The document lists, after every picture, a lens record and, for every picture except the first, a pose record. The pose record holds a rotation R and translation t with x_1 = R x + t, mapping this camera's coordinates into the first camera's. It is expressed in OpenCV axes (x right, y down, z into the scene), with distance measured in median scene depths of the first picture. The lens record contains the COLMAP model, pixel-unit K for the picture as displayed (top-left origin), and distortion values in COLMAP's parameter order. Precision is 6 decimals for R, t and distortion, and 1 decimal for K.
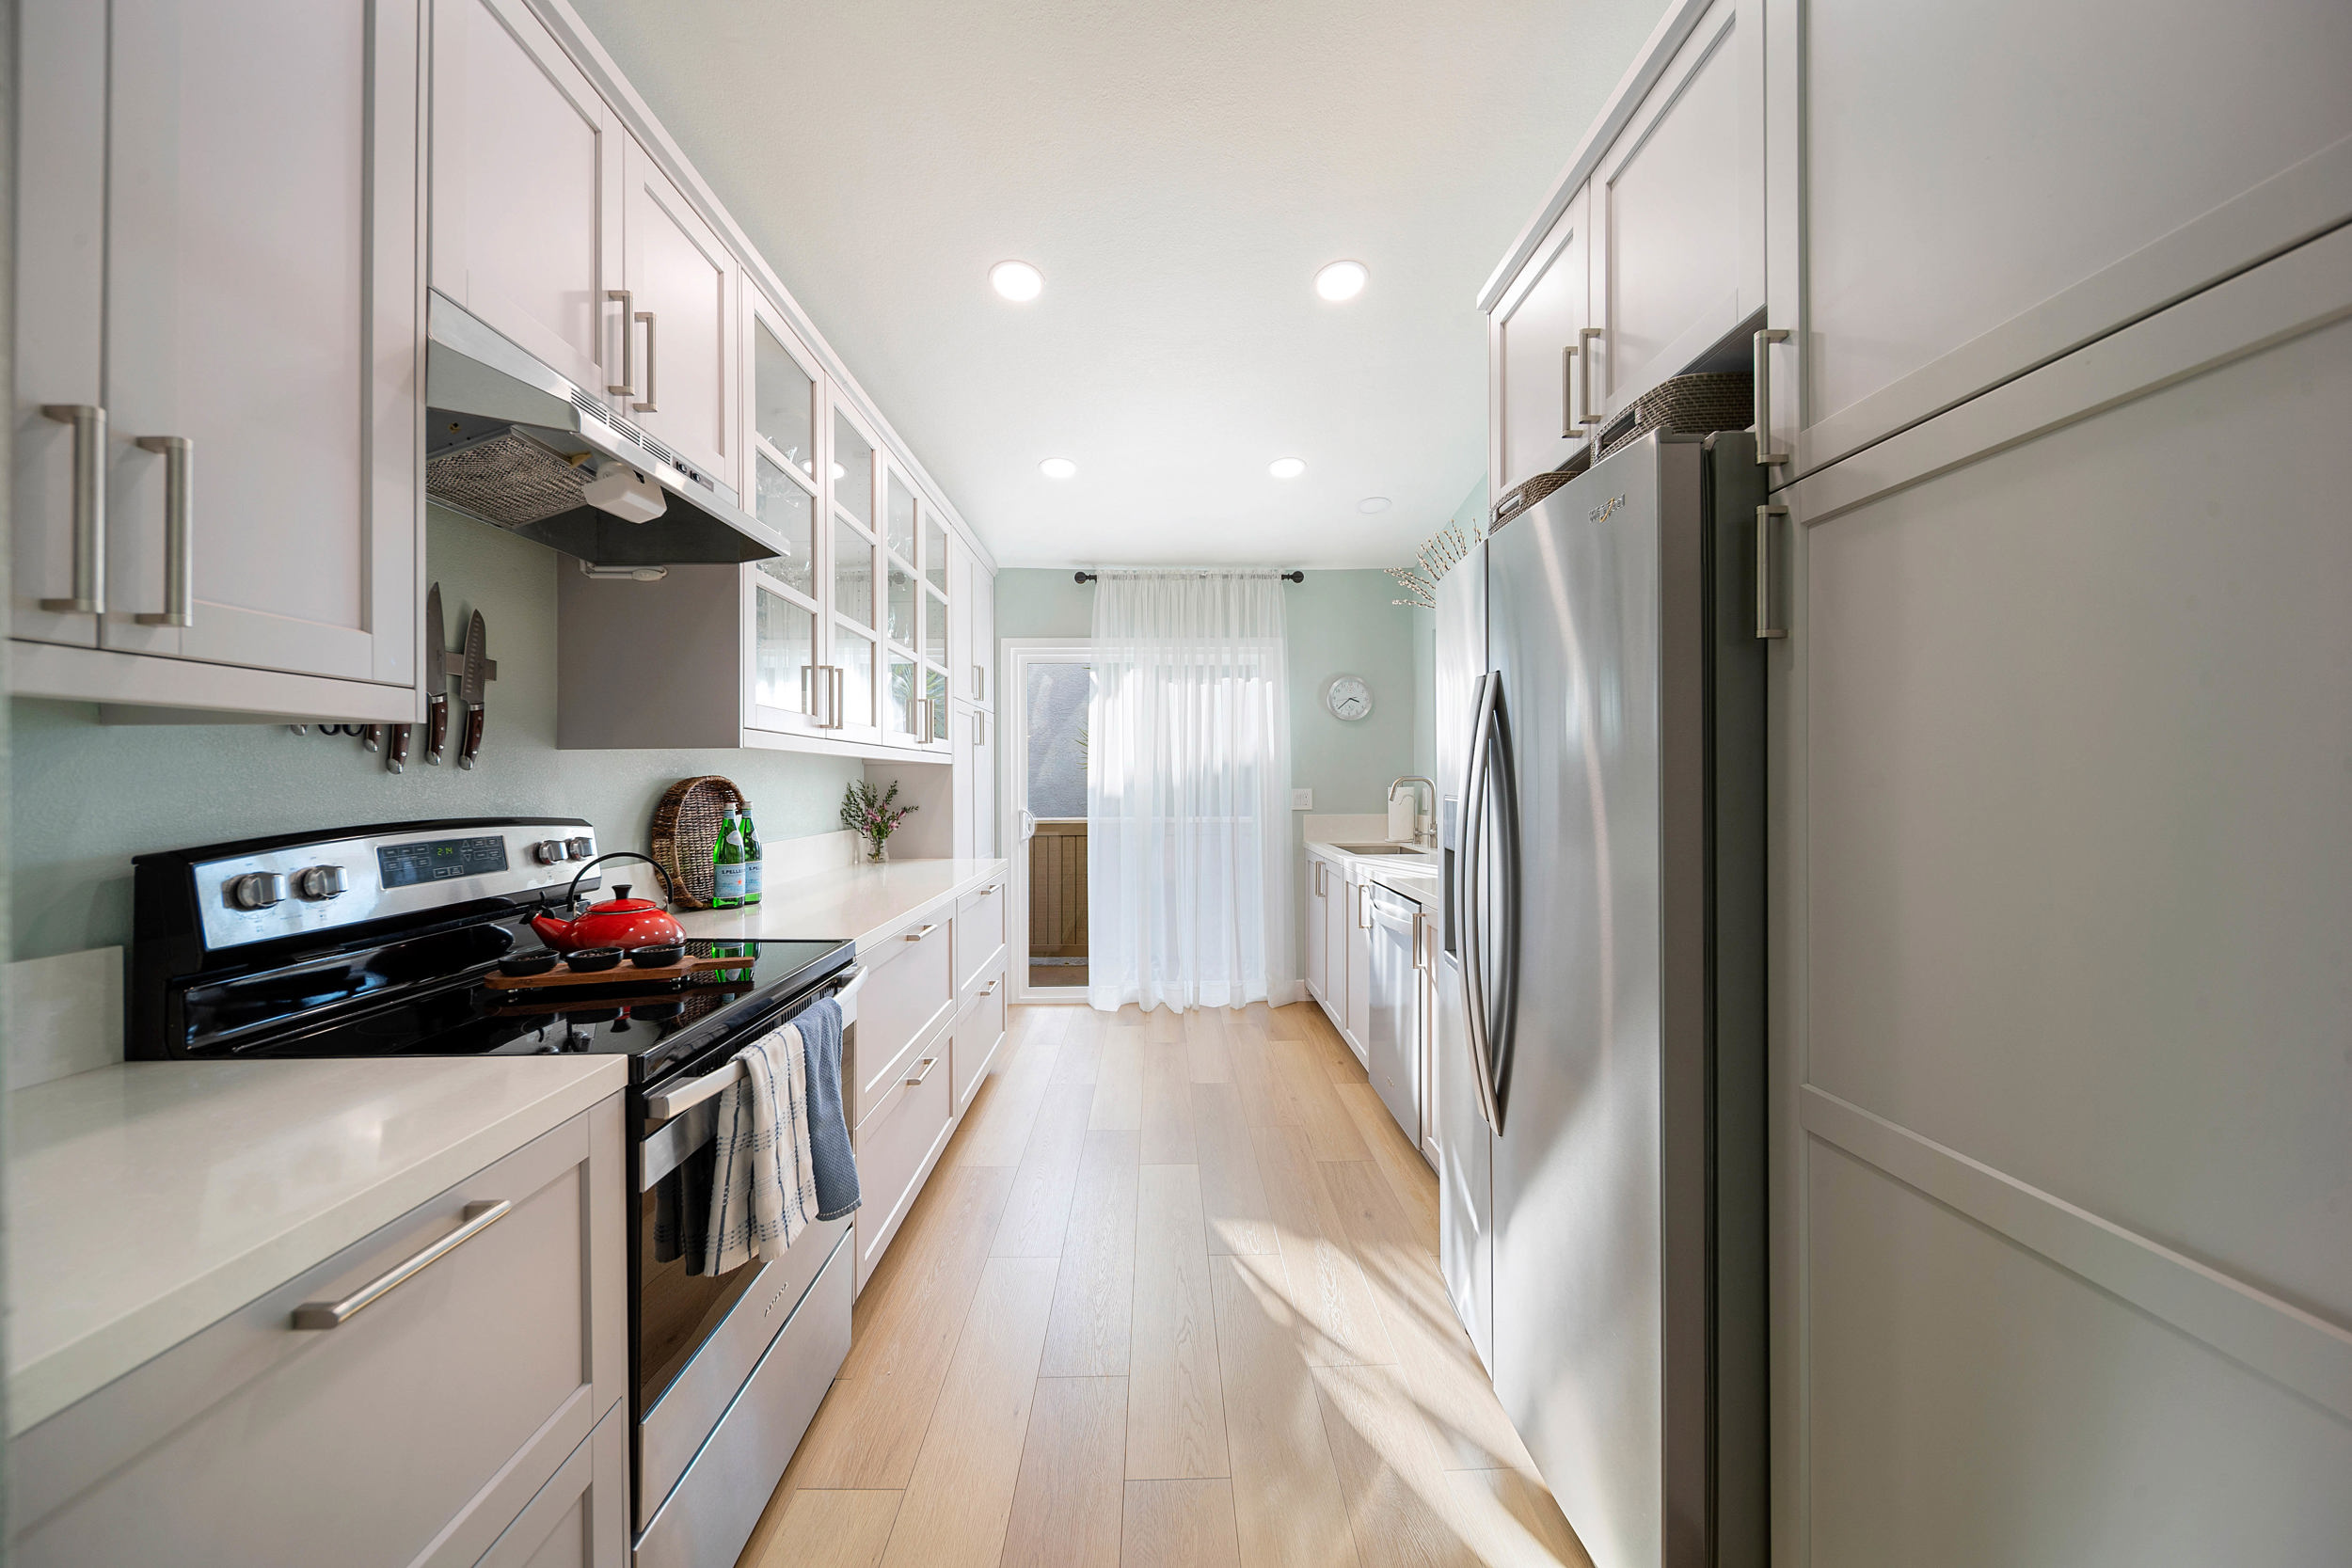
lens RADIAL K [[823.5, 0, 1165.9], [0, 823.5, 802.4], [0, 0, 1]] dist [0.001634, -0.001342]
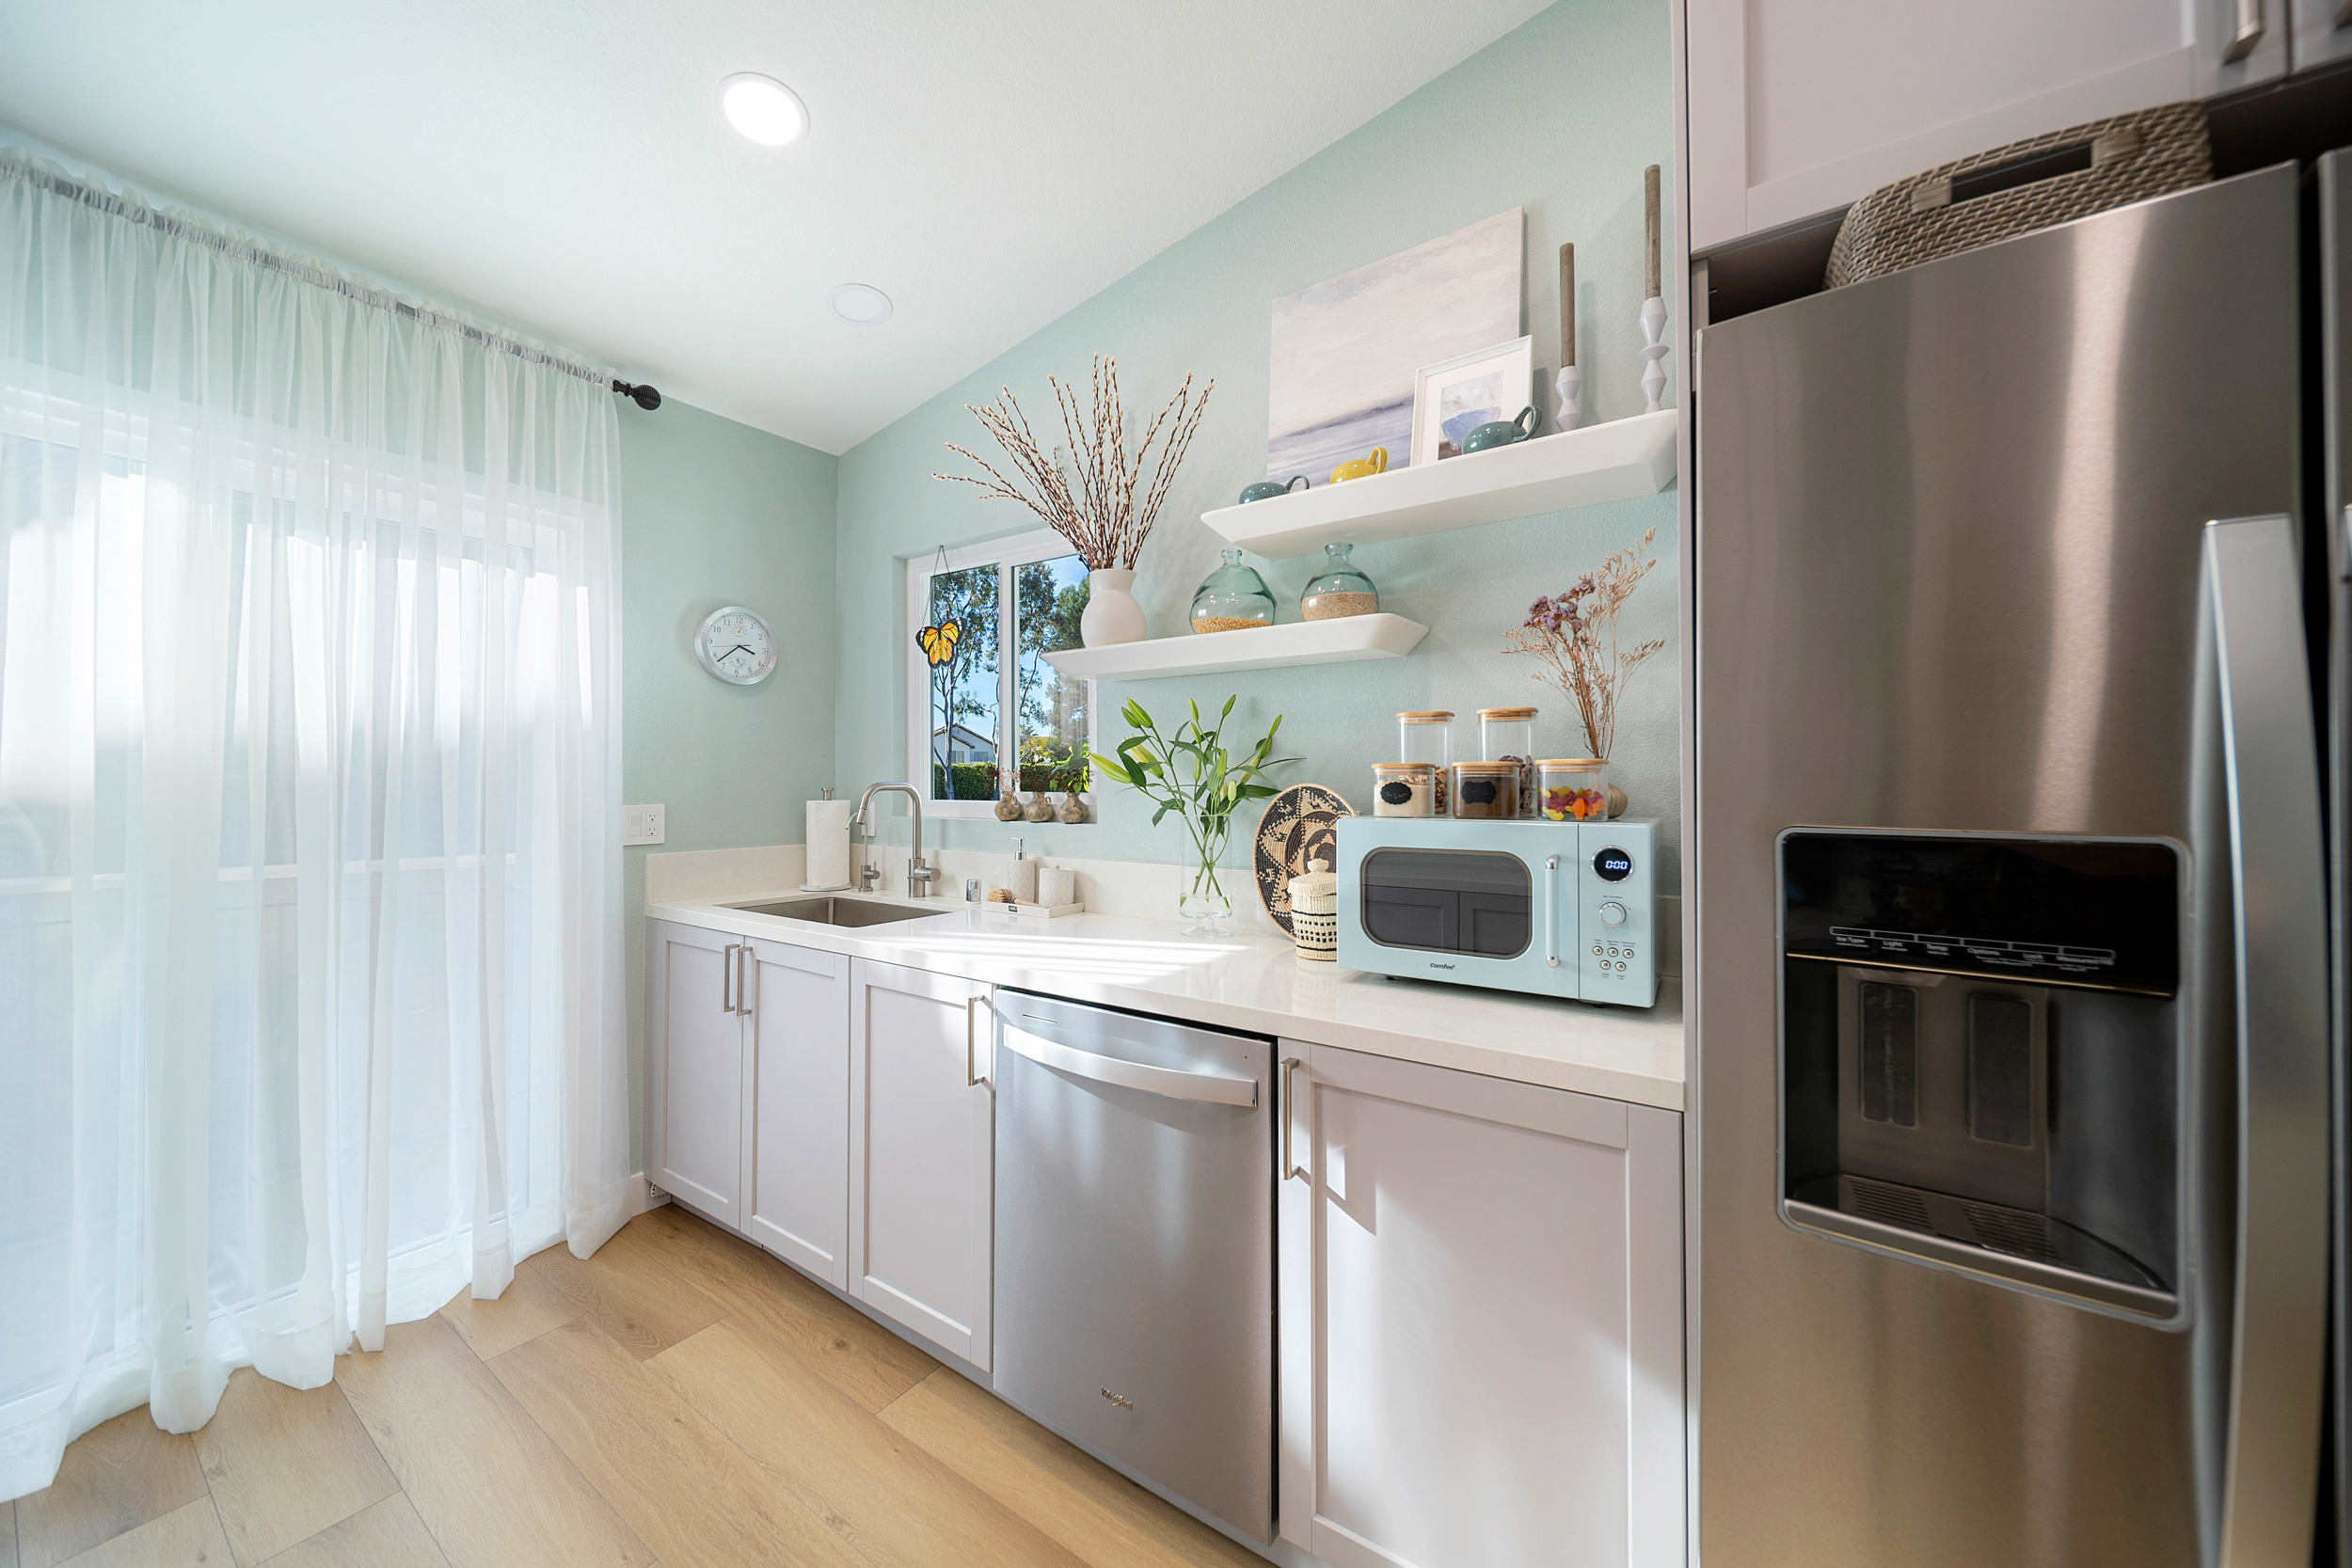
lens RADIAL K [[823.5, 0, 1171.8], [0, 823.5, 780.1], [0, 0, 1]] dist [0.001634, -0.001342]
pose [[0.580012, 0.009826, 0.814549, -0.090275], [0.023856, 0.999293, -0.029041, -0.011493], [-0.814259, 0.036276, 0.579368, 0.561492]]
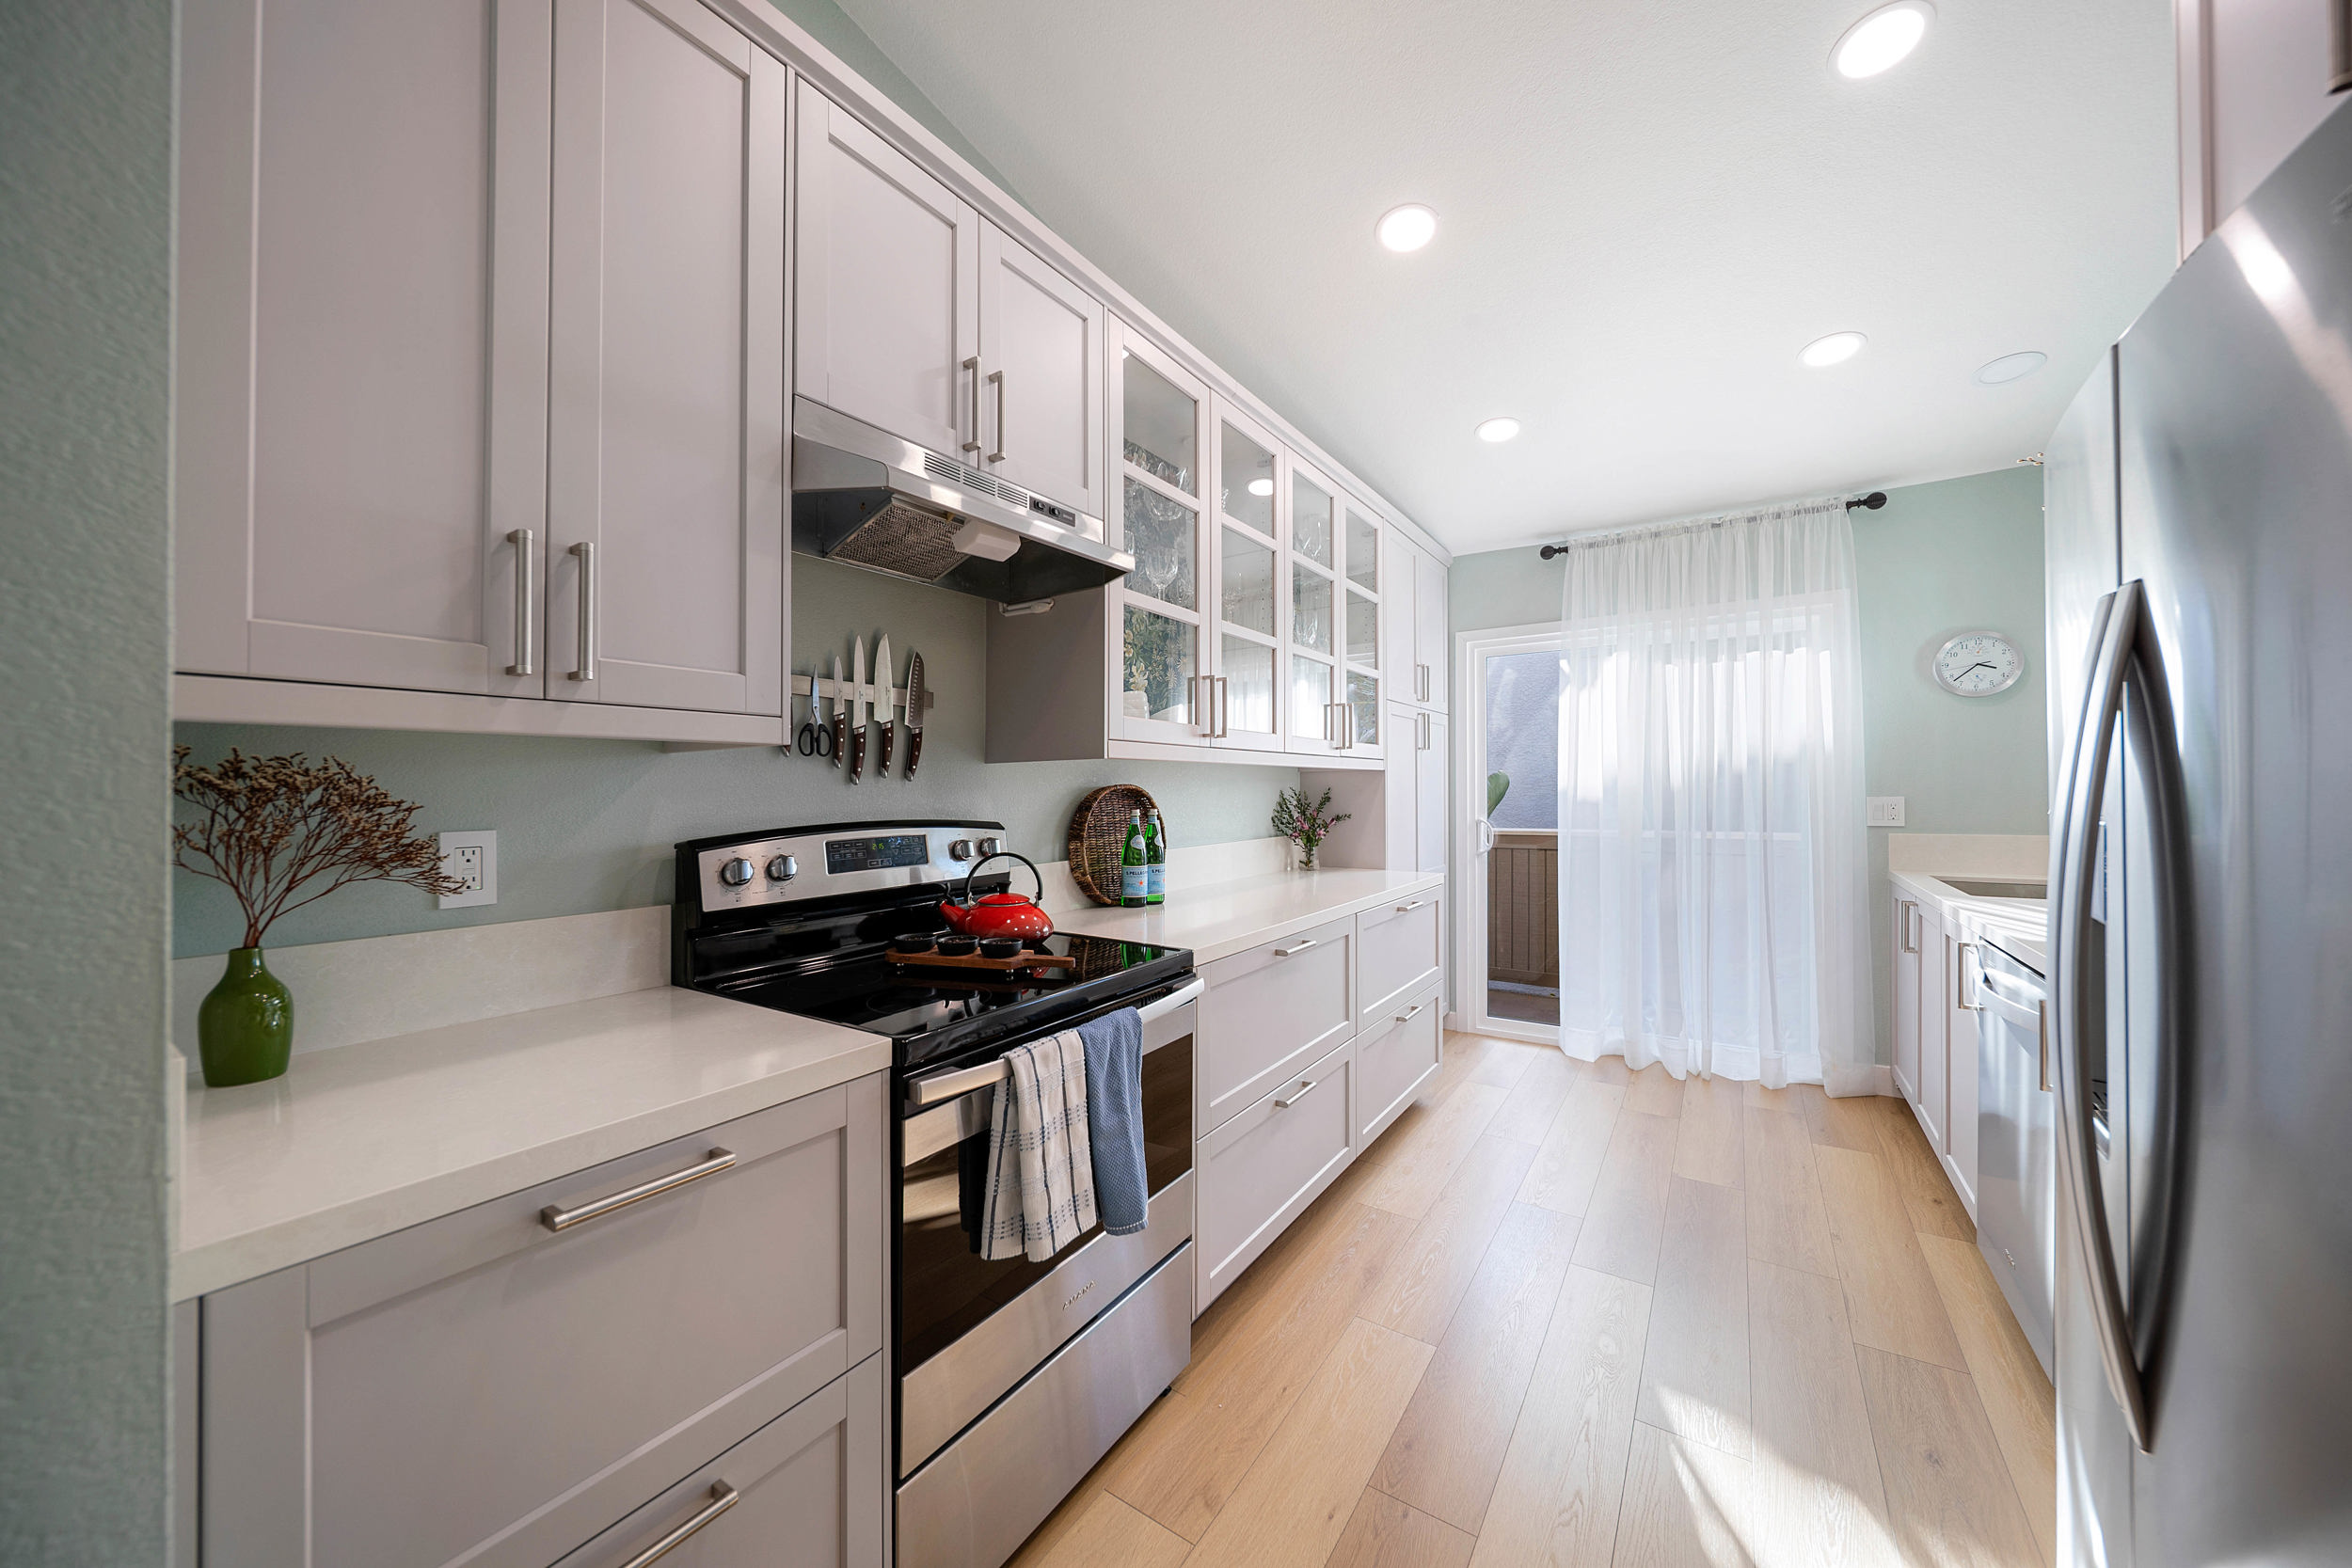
lens RADIAL K [[823.5, 0, 1185.5], [0, 823.5, 799.4], [0, 0, 1]] dist [0.001634, -0.001342]
pose [[0.825618, 0.003222, -0.564221, 0.090230], [-0.009908, 0.999912, -0.008788, -0.002524], [0.564143, 0.012846, 0.825577, 0.094965]]
